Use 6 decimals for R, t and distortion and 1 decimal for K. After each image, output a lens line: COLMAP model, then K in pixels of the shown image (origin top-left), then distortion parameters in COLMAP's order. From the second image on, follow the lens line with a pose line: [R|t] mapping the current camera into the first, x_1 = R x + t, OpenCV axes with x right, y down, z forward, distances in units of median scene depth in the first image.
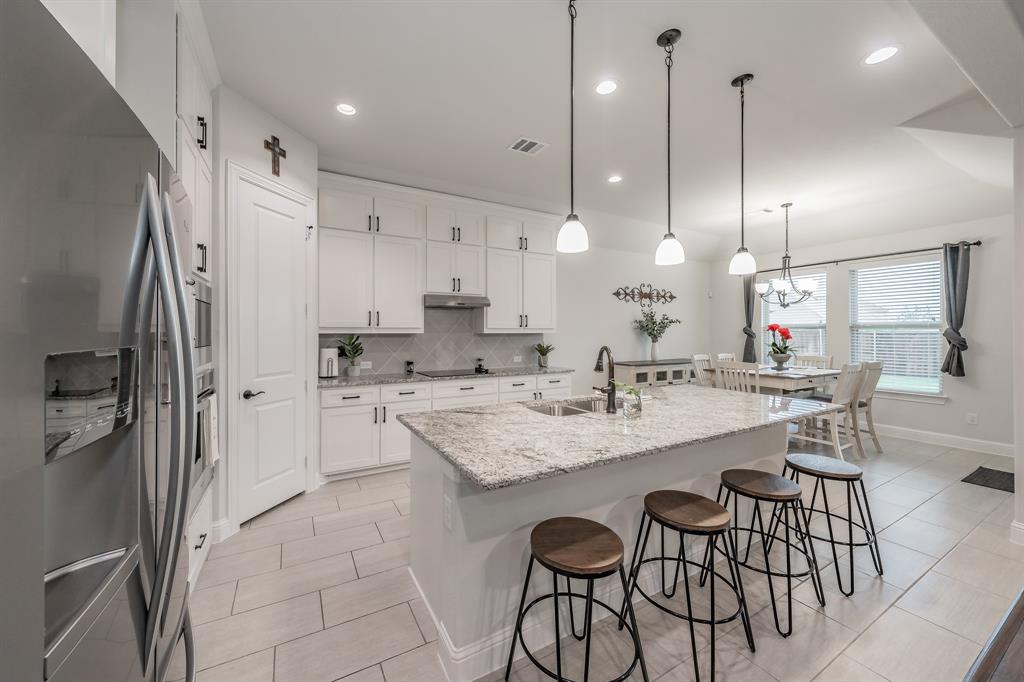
lens RADIAL K [[373.8, 0, 510.1], [0, 373.8, 335.9], [0, 0, 1]] dist [-0.002447, -0.000181]
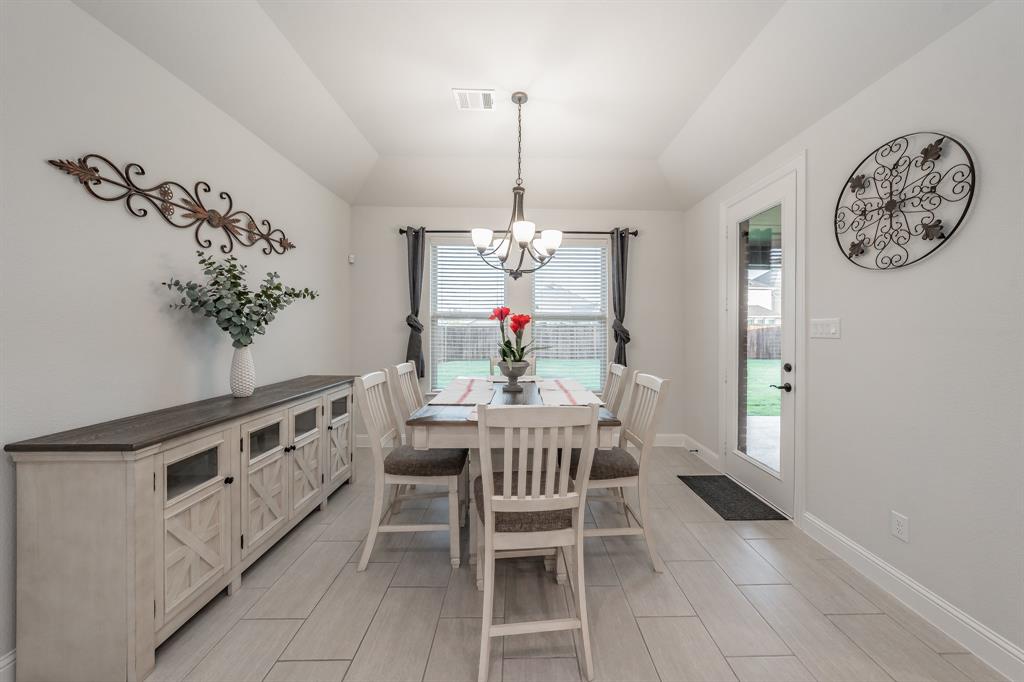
lens RADIAL K [[352.3, 0, 511.6], [0, 352.3, 326.1], [0, 0, 1]] dist [-0.000882, -0.000079]
pose [[0.505378, 0.005161, 0.862883, 0.220873], [0.002714, 0.999968, -0.007570, 0.000166], [-0.862894, 0.006168, 0.505347, 0.594592]]
